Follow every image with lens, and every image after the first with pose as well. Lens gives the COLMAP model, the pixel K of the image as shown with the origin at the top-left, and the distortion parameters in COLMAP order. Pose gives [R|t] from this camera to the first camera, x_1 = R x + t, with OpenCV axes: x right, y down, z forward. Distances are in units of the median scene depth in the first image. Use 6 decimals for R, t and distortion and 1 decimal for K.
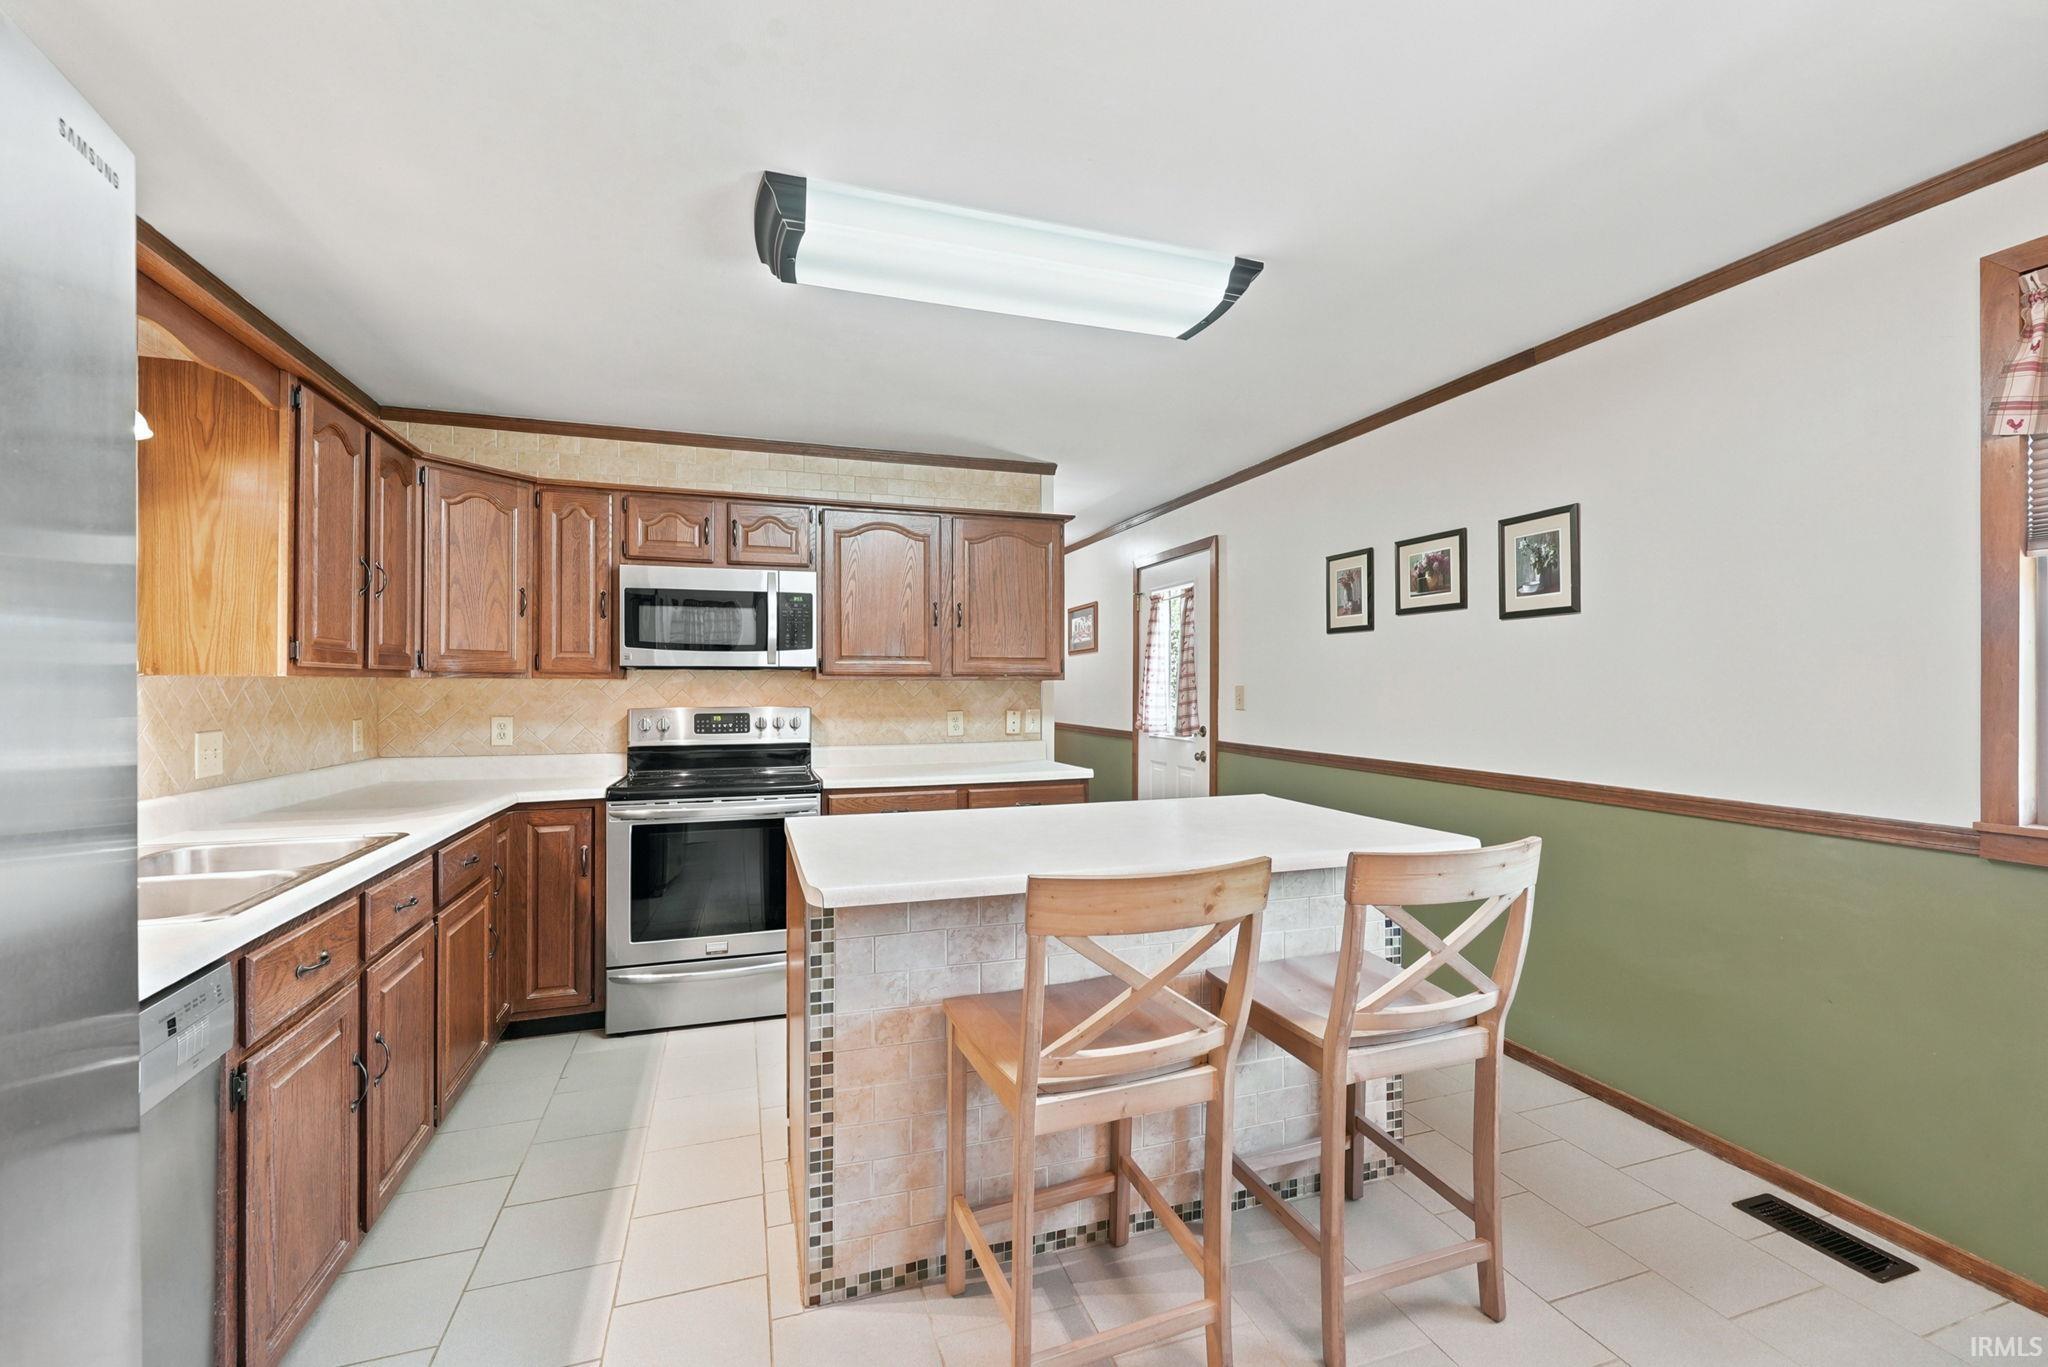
lens RADIAL K [[839.0, 0, 1024.8], [0, 839.0, 682.7], [0, 0, 1]] dist [0.001077, -0.000544]
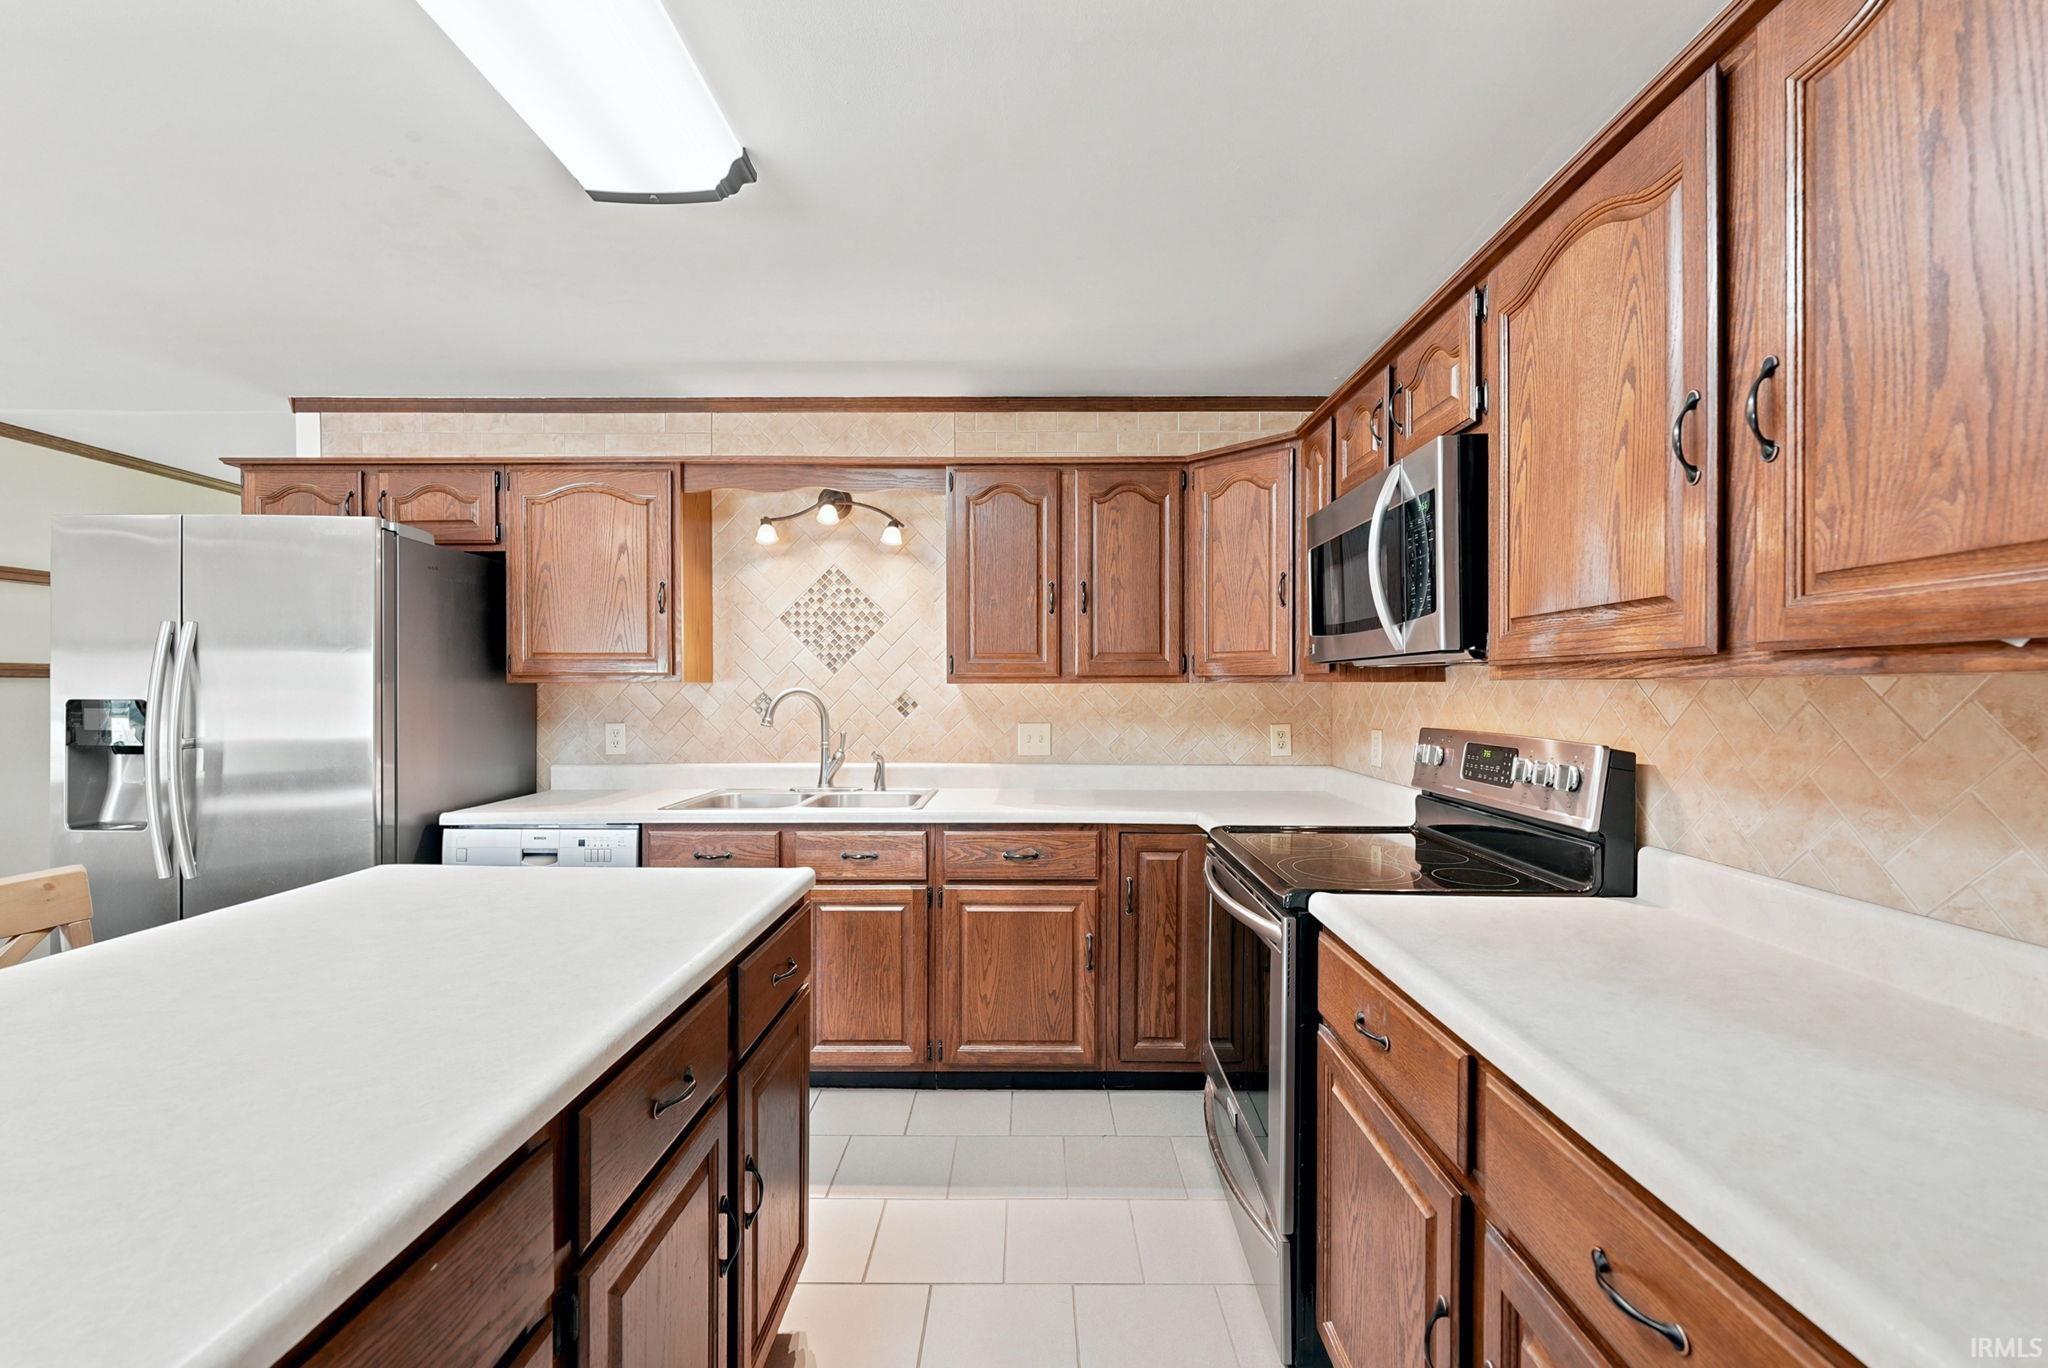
lens RADIAL K [[839.0, 0, 1023.6], [0, 839.0, 687.0], [0, 0, 1]] dist [0.001077, -0.000544]
pose [[-0.335013, -0.002326, -0.942211, 0.268083], [0.001641, 0.999994, -0.003052, 0.001675], [0.942212, -0.002569, -0.335007, 1.048866]]
